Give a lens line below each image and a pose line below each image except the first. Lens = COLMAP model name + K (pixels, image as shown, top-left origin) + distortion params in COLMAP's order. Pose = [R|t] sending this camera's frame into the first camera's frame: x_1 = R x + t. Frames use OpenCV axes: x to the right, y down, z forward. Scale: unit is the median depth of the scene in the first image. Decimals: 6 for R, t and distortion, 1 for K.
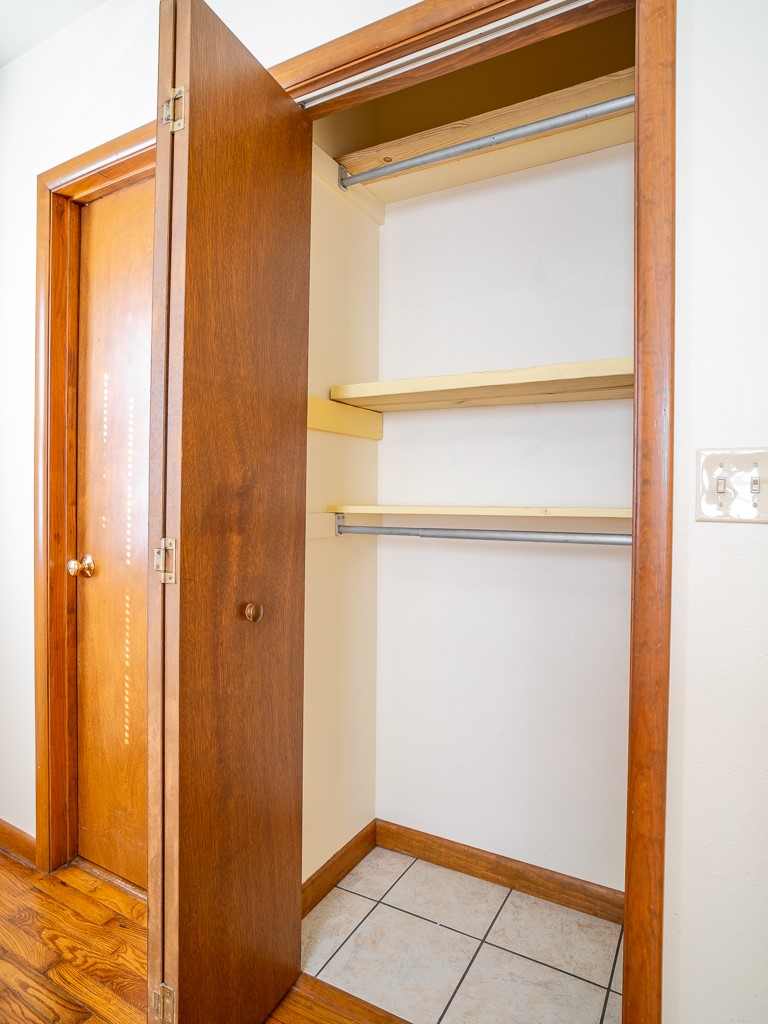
lens RADIAL K [[612.0, 0, 379.9], [0, 612.0, 506.9], [0, 0, 1]] dist [-0.020634, 0.005752]
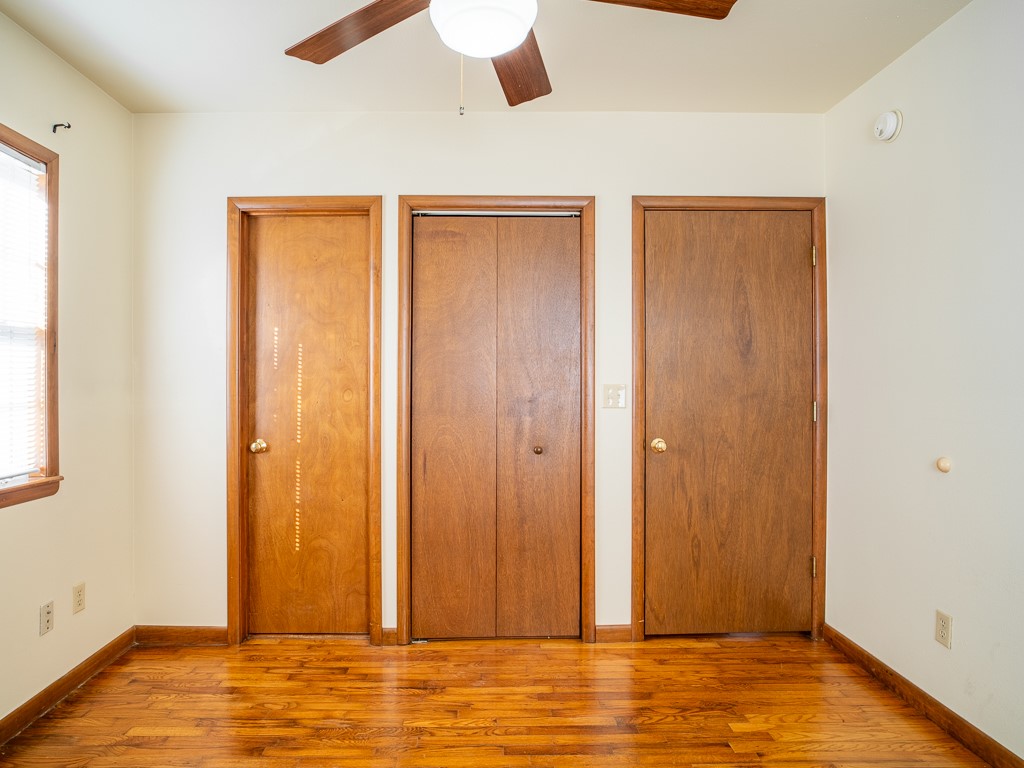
lens RADIAL K [[612.0, 0, 510.9], [0, 612.0, 383.8], [0, 0, 1]] dist [-0.020634, 0.005752]
pose [[0.838666, -0.010050, 0.544554, -0.830876], [0.016024, 0.999852, -0.006226, -0.046582], [-0.544411, 0.013948, 0.838703, -0.724891]]
